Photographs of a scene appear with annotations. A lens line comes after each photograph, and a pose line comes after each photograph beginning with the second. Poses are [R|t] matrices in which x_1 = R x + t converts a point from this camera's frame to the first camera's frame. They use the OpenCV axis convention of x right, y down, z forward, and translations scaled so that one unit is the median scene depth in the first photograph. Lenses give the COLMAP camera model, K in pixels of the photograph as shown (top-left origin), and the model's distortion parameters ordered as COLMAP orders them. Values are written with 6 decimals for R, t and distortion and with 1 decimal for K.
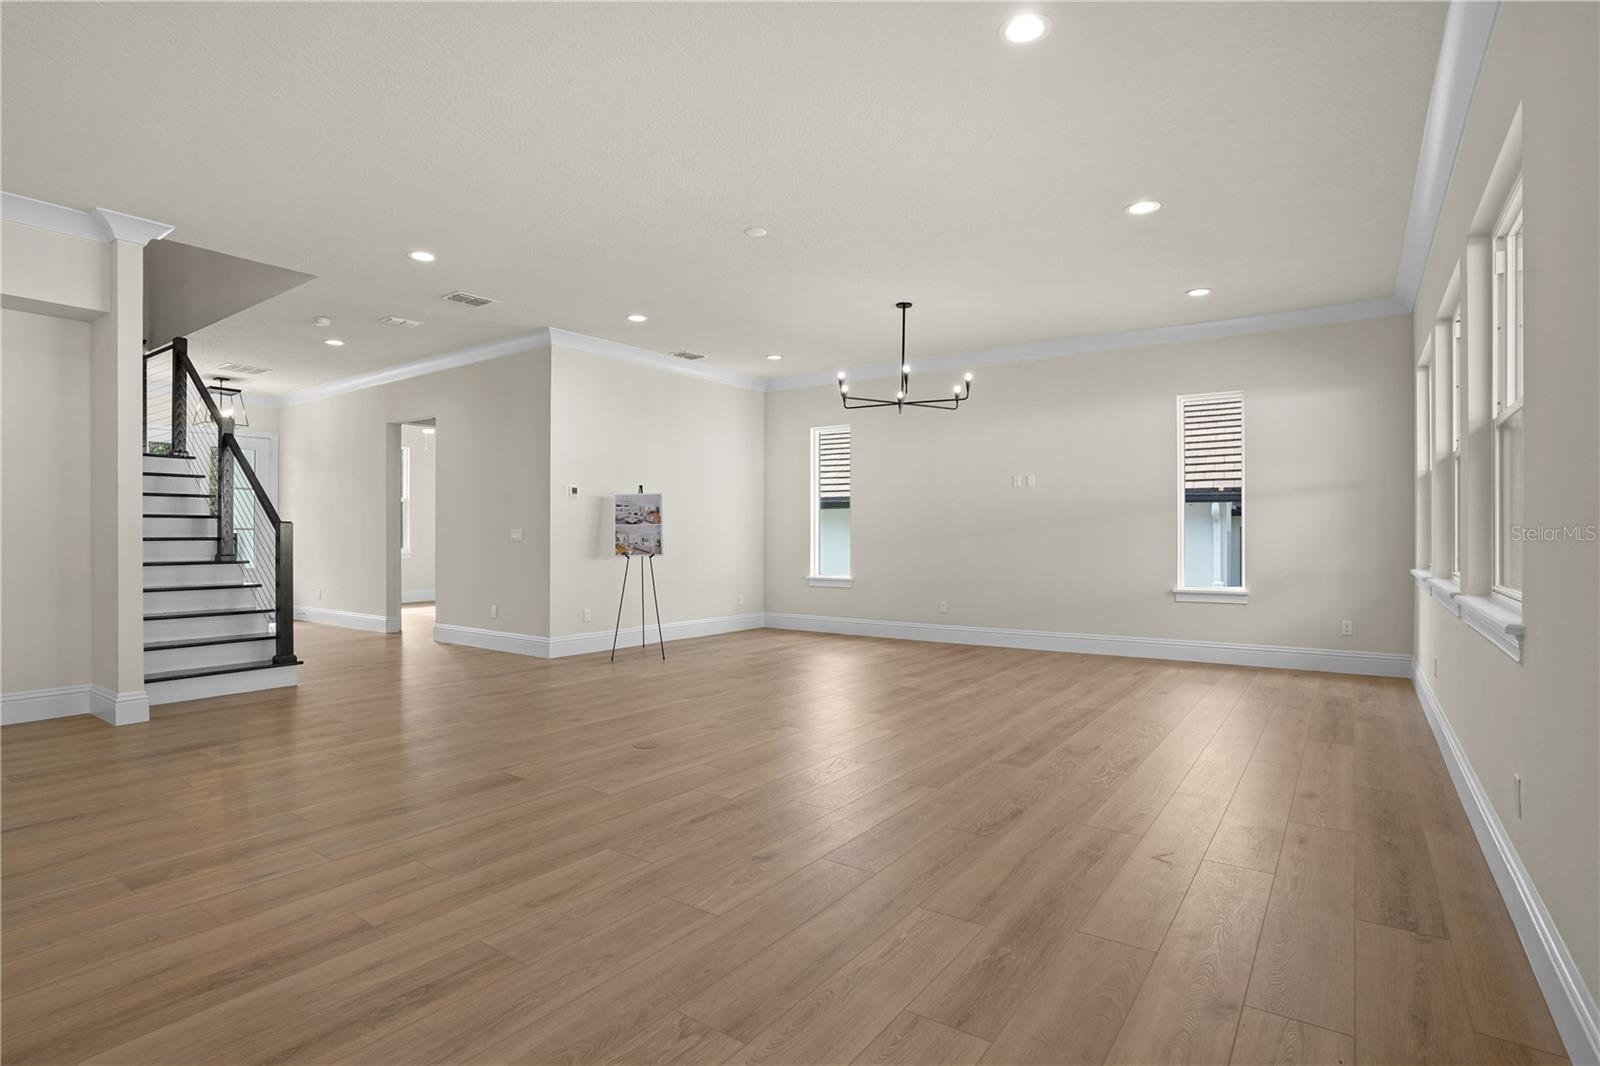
lens RADIAL K [[805.1, 0, 800.0], [0, 805.1, 533.0], [0, 0, 1]] dist [-0.082445, 0.041255]
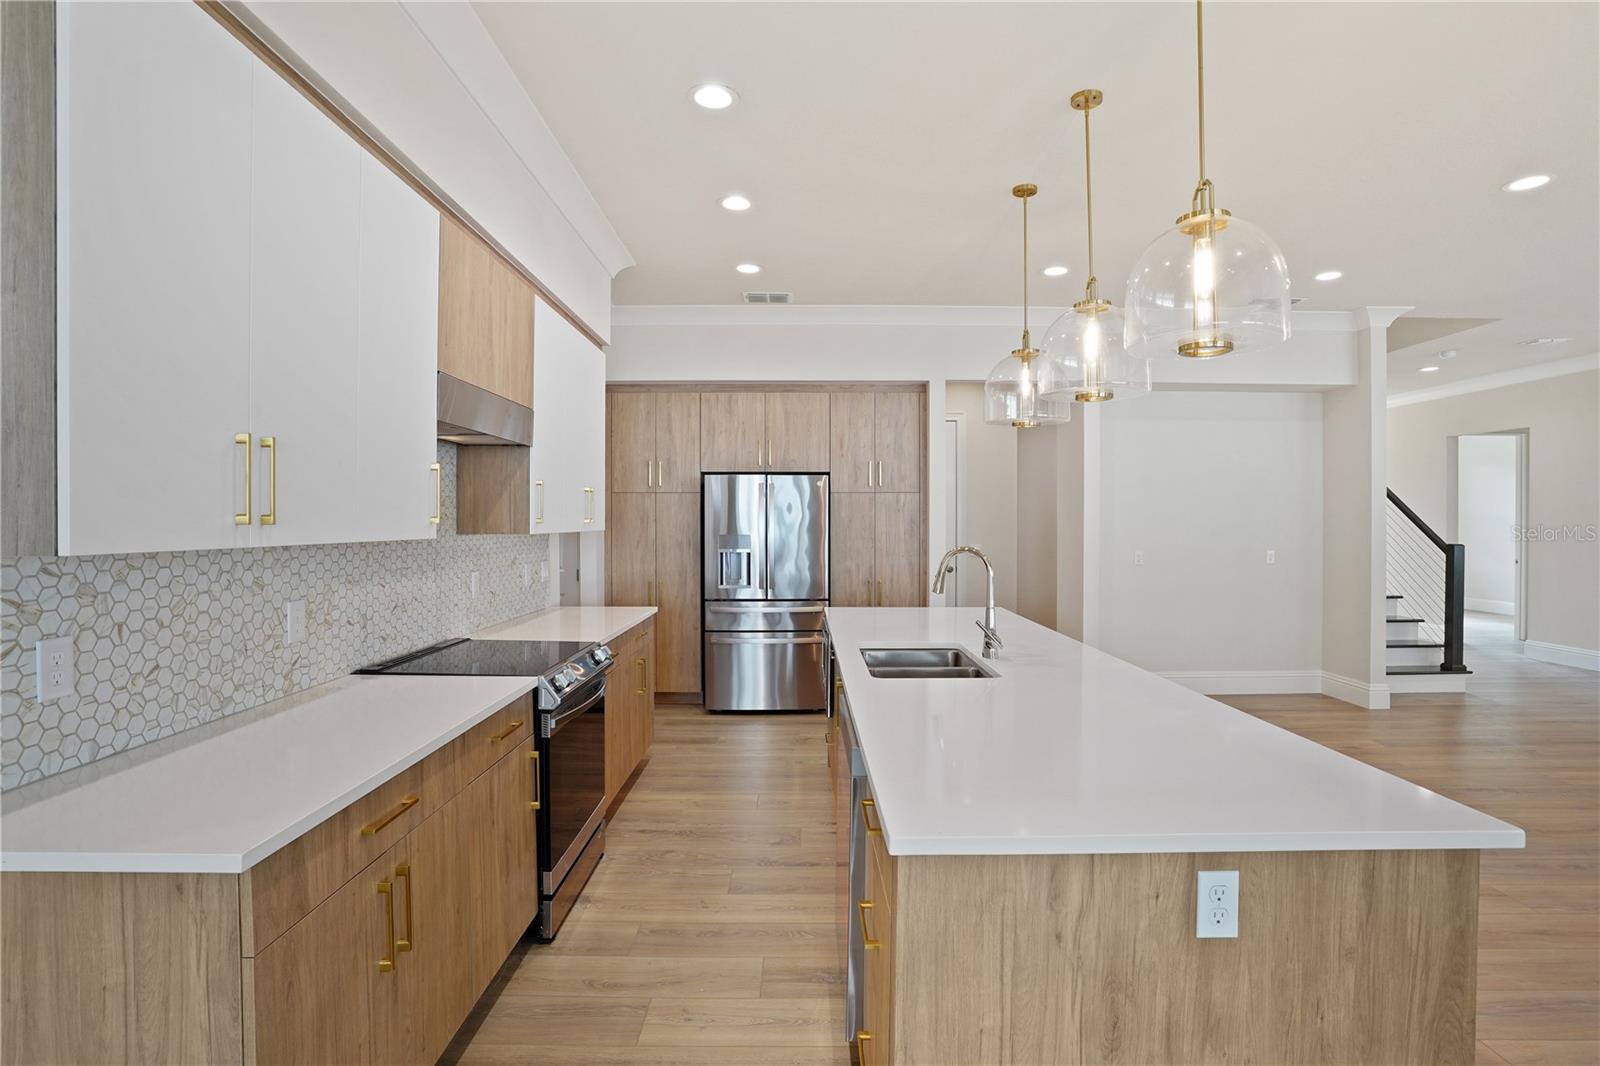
lens RADIAL K [[792.2, 0, 805.5], [0, 792.2, 529.0], [0, 0, 1]] dist [-0.079918, 0.039102]
pose [[0.584551, 0.007869, -0.811319, -0.282518], [0.001346, 0.999942, 0.010667, -0.044136], [0.811356, -0.007327, 0.584507, -0.348447]]
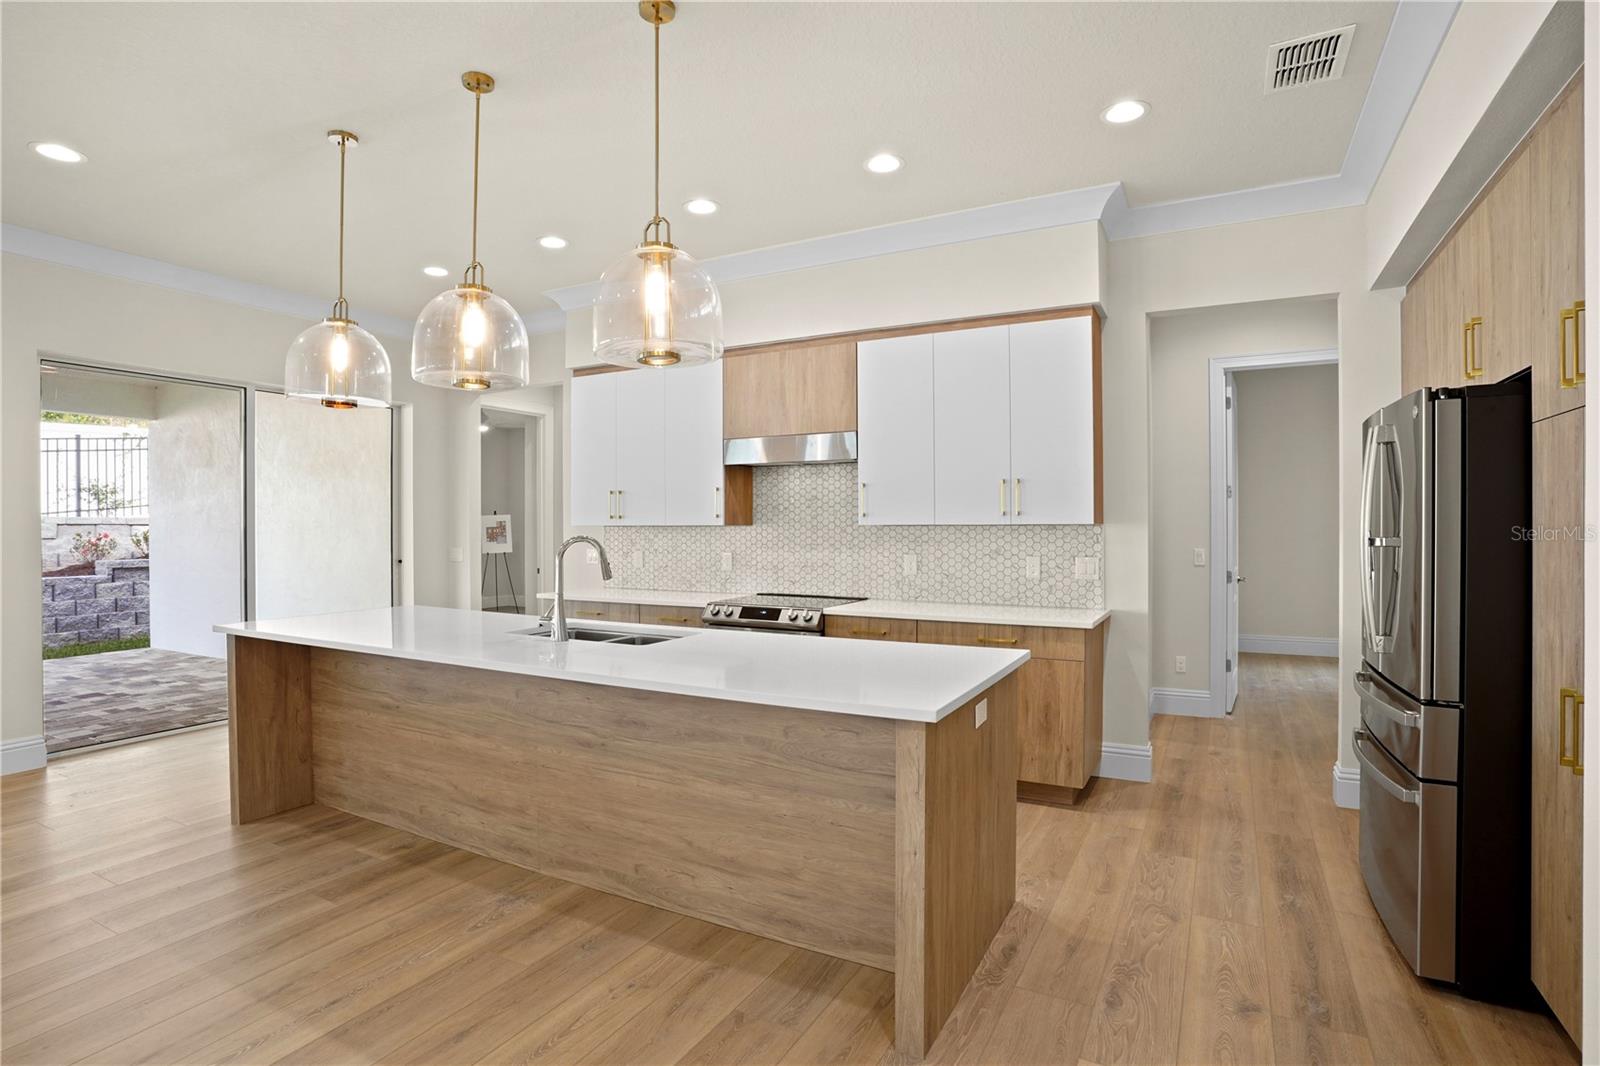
lens RADIAL K [[805.1, 0, 800.0], [0, 805.1, 533.0], [0, 0, 1]] dist [-0.082445, 0.041255]
pose [[-0.991962, 0.003868, -0.126481, -0.672883], [0.002982, 0.999970, 0.007192, -0.033648], [0.126505, 0.006757, -0.991943, 0.504708]]
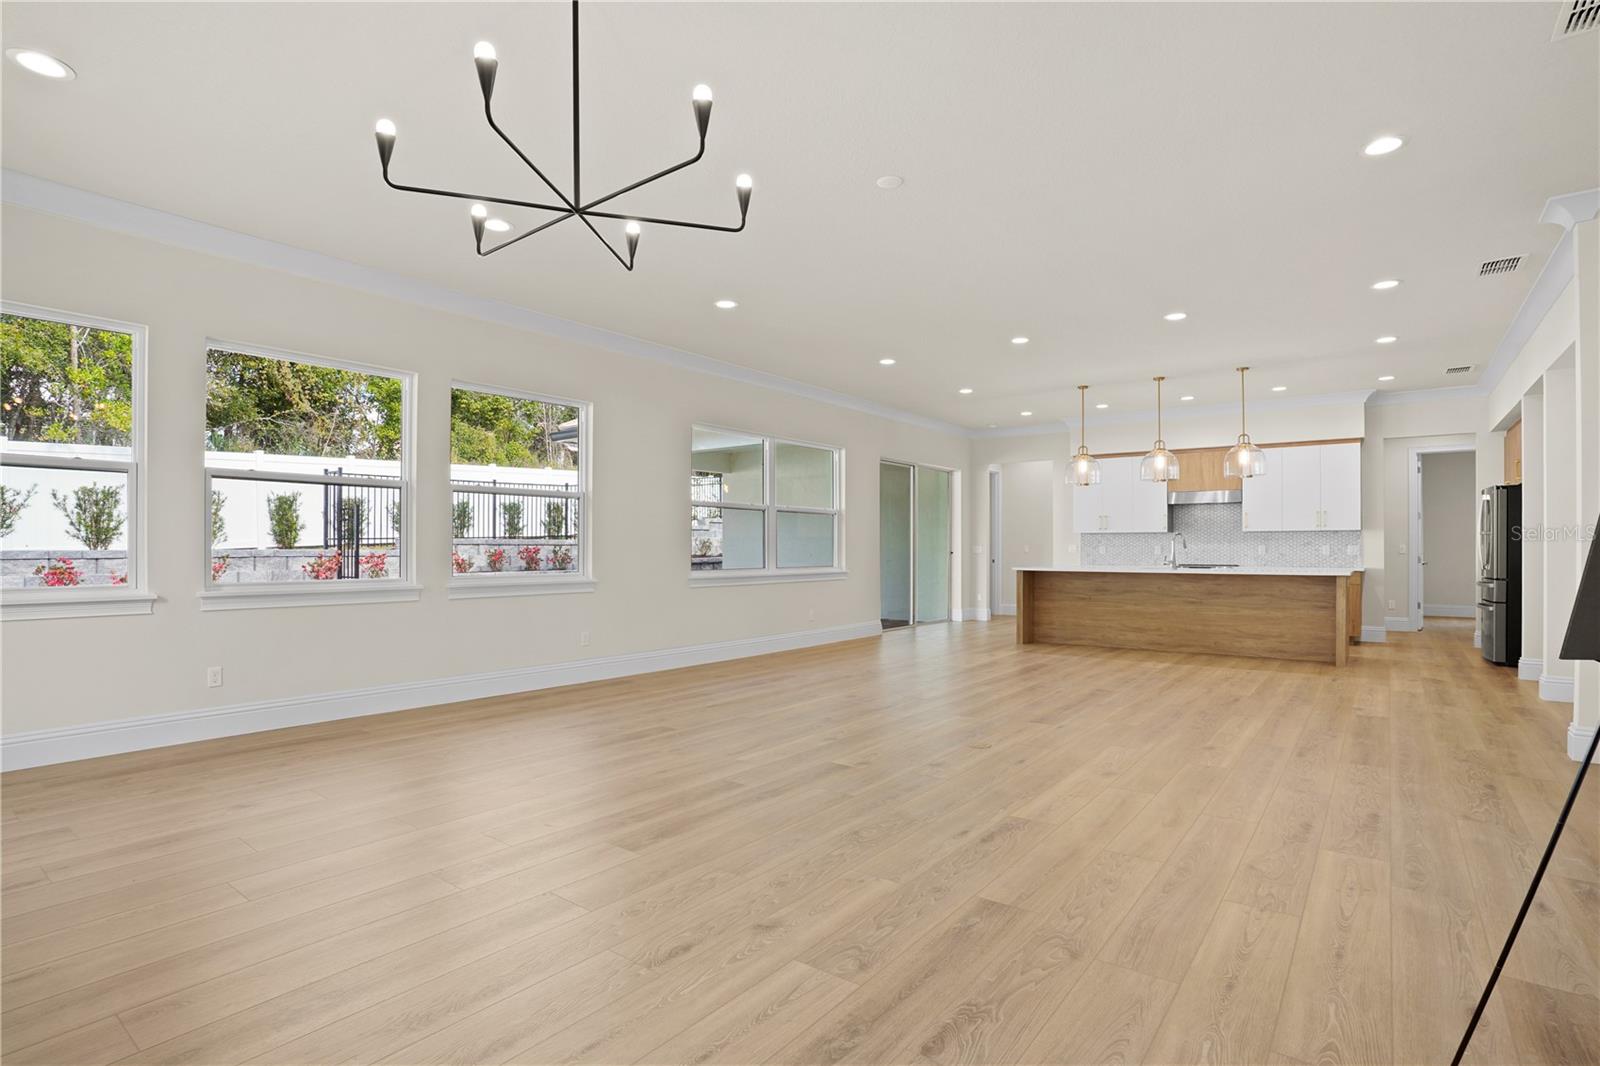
lens RADIAL K [[792.0, 0, 799.7], [0, 792.0, 544.9], [0, 0, 1]] dist [-0.082872, 0.039783]
pose [[-0.999391, -0.000903, 0.034879, 0.008056], [-0.001086, 0.999986, -0.005240, 0.000660], [-0.034874, -0.005275, -0.999378, 1.369521]]
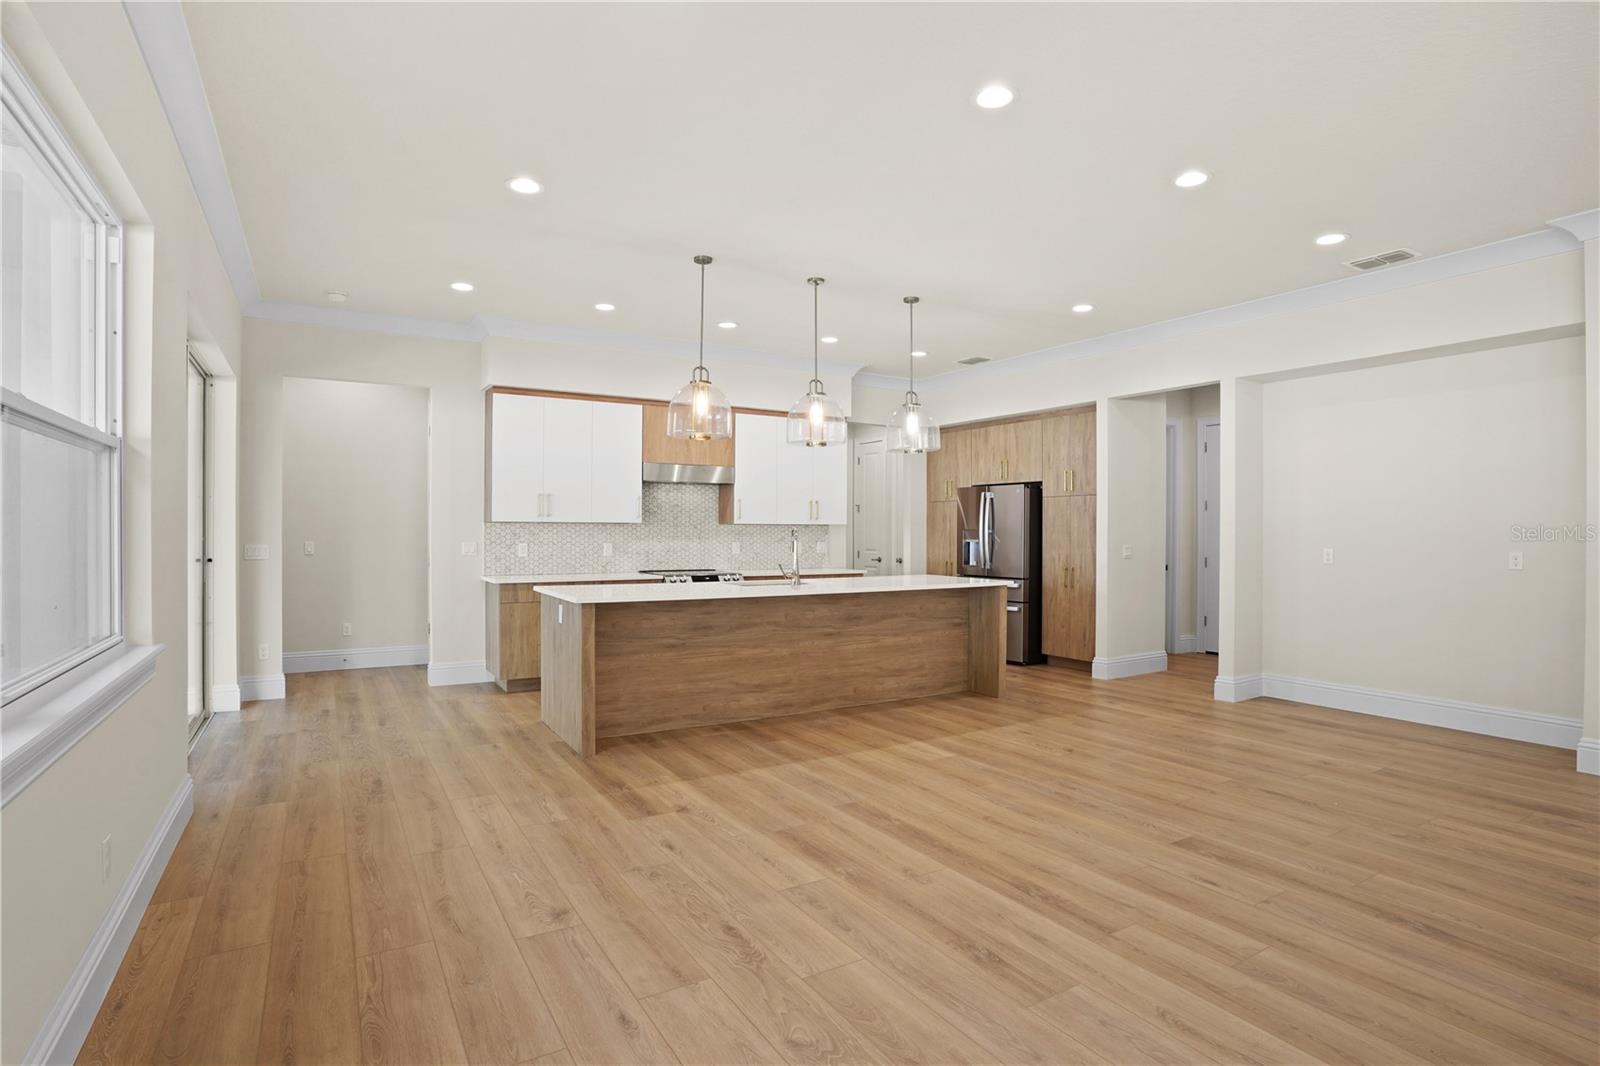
lens RADIAL K [[808.6, 0, 804.4], [0, 808.6, 534.2], [0, 0, 1]] dist [-0.086501, 0.044899]
pose [[-0.388875, 0.001731, -0.921289, 0.229291], [-0.002627, 0.999992, 0.002988, -0.023927], [0.921287, 0.003582, -0.388867, 0.360285]]
